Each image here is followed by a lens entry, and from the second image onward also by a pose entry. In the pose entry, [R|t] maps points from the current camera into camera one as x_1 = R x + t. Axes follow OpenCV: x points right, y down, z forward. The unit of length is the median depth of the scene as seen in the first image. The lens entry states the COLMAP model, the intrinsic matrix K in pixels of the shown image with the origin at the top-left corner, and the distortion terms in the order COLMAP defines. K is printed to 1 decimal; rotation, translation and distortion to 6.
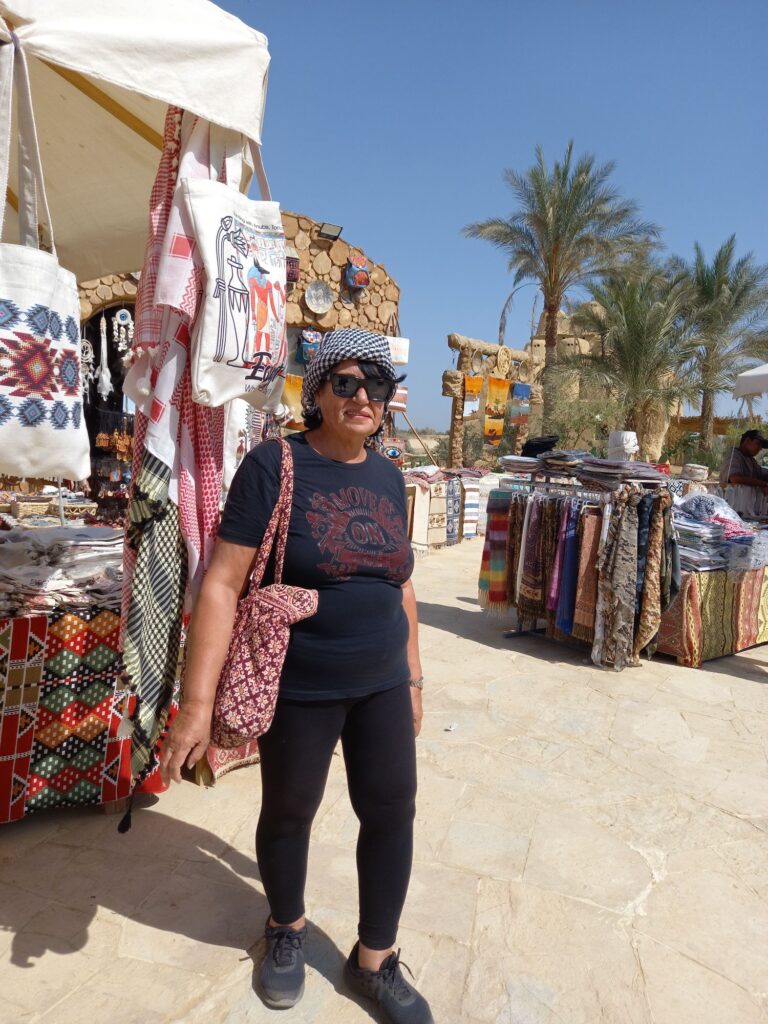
lens RADIAL K [[738.5, 0, 383.8], [0, 738.5, 529.3], [0, 0, 1]] dist [-0.015500, 0.001557]
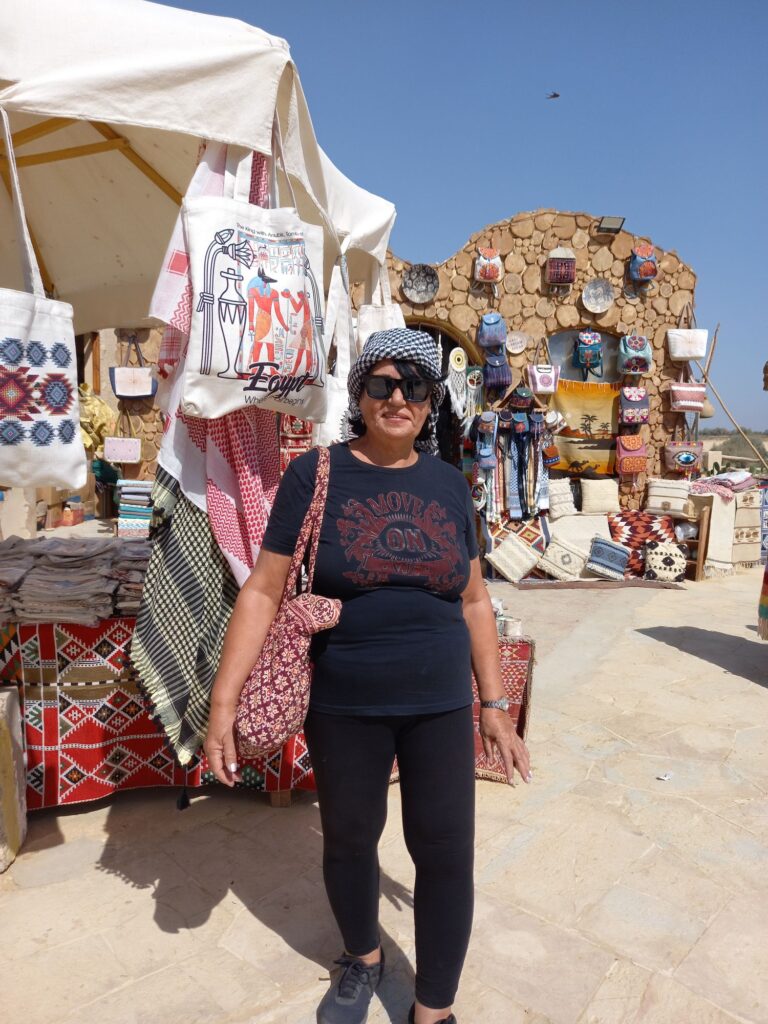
lens RADIAL K [[754.3, 0, 384.0], [0, 754.3, 512.0], [0, 0, 1]] dist [-0.008868, 0.000039]
pose [[0.899793, -0.004623, -0.436292, 0.371913], [-0.013436, 0.999176, -0.038297, 0.003189], [0.436109, 0.040321, 0.898990, 0.132776]]
